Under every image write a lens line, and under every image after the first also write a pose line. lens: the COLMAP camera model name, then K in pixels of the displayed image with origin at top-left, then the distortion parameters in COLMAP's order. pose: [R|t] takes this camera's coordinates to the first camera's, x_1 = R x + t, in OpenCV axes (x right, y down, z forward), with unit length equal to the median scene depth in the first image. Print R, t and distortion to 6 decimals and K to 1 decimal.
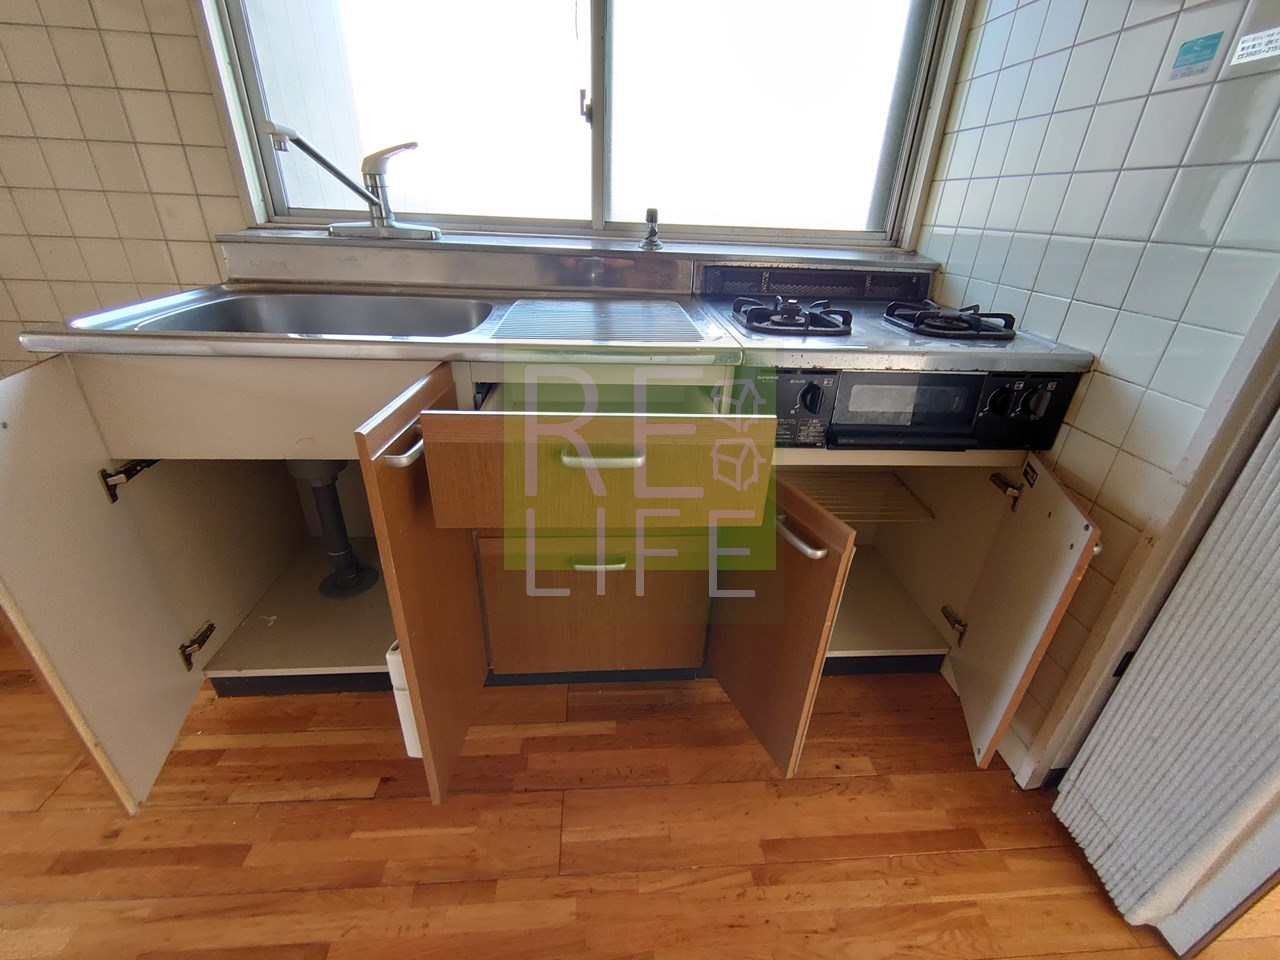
lens RADIAL K [[555.3, 0, 643.9], [0, 555.3, 480.8], [0, 0, 1]] dist [-0.003922, -0.000165]
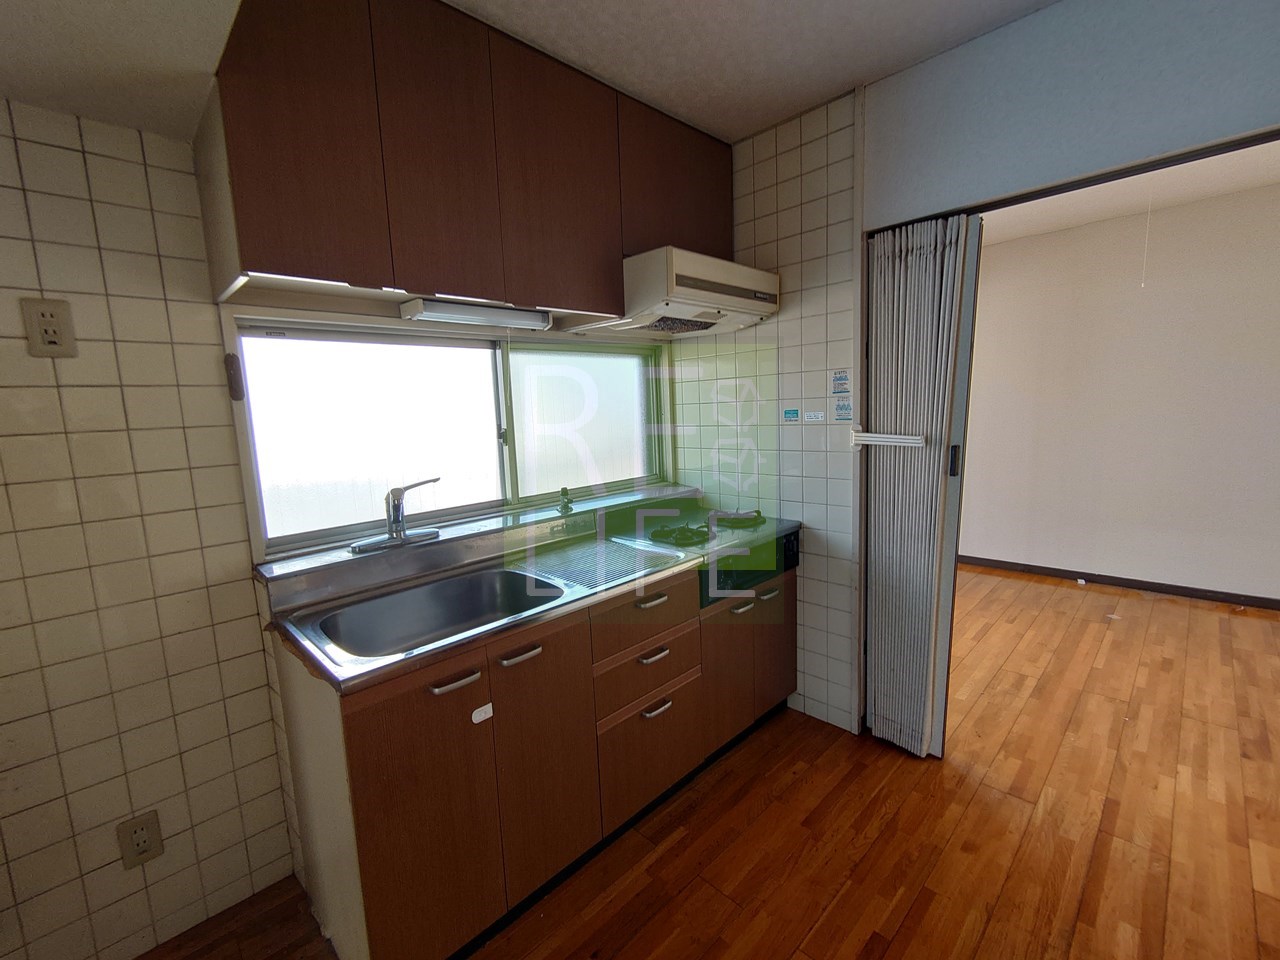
lens RADIAL K [[555.3, 0, 644.7], [0, 555.3, 473.3], [0, 0, 1]] dist [-0.003922, -0.000165]
pose [[0.755438, -0.151889, 0.637372, -0.874087], [0.359799, 0.909138, -0.209795, -0.121374], [-0.547593, 0.387813, 0.741447, -0.344382]]
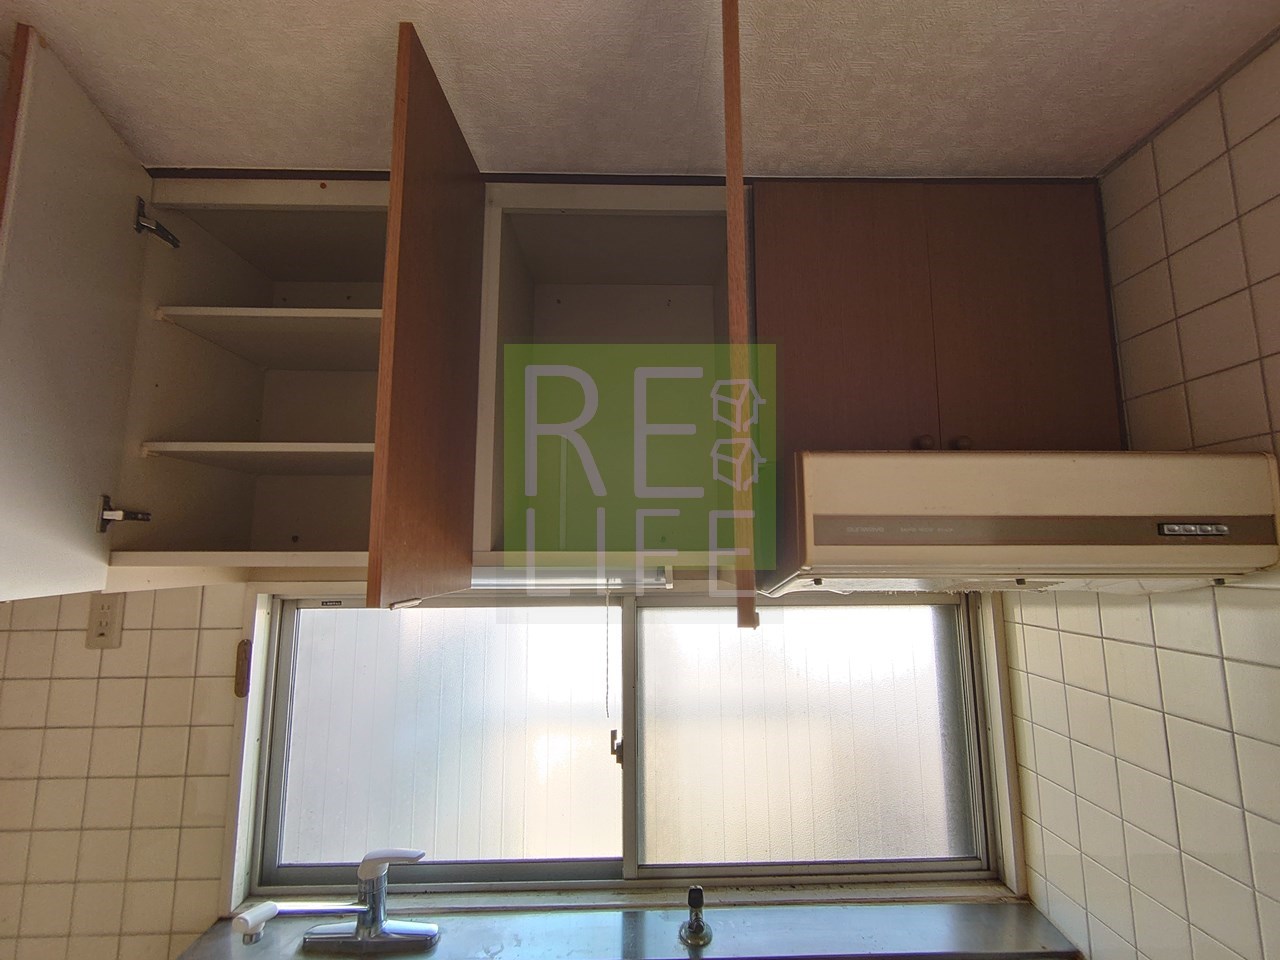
lens RADIAL K [[555.3, 0, 643.8], [0, 555.3, 481.3], [0, 0, 1]] dist [-0.003922, -0.000165]
pose [[0.997550, -0.053331, -0.045276, 0.009295], [0.018196, 0.822712, -0.568167, -0.561520], [0.067550, 0.565951, 0.821667, -0.031673]]
